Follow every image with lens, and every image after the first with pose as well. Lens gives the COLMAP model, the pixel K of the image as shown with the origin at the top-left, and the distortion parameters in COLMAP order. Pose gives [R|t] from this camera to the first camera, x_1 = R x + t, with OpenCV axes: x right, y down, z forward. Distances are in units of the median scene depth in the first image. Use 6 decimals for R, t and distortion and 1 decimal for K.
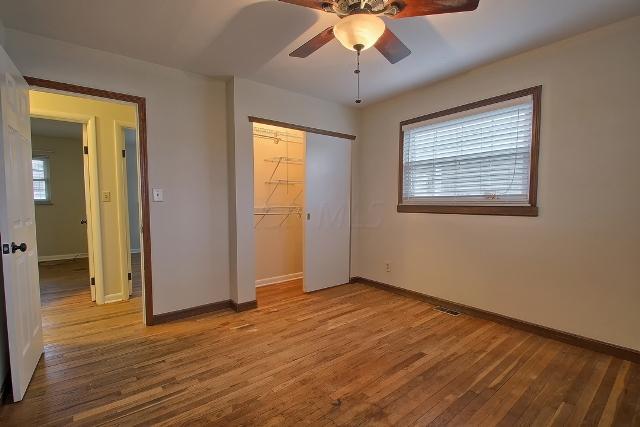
lens RADIAL K [[298.2, 0, 321.7], [0, 298.2, 211.3], [0, 0, 1]] dist [0.012176, -0.014823]
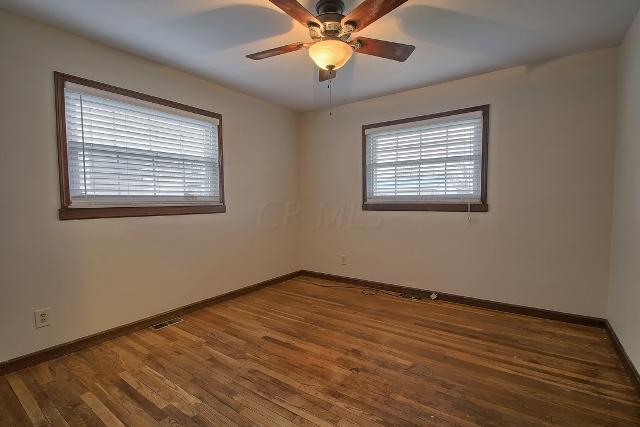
lens RADIAL K [[298.2, 0, 323.5], [0, 298.2, 213.4], [0, 0, 1]] dist [0.012176, -0.014823]
pose [[-0.286299, -0.037043, 0.957424, -0.688205], [0.040918, 0.997868, 0.050844, -0.028903], [-0.957266, 0.053733, -0.284173, 0.957761]]
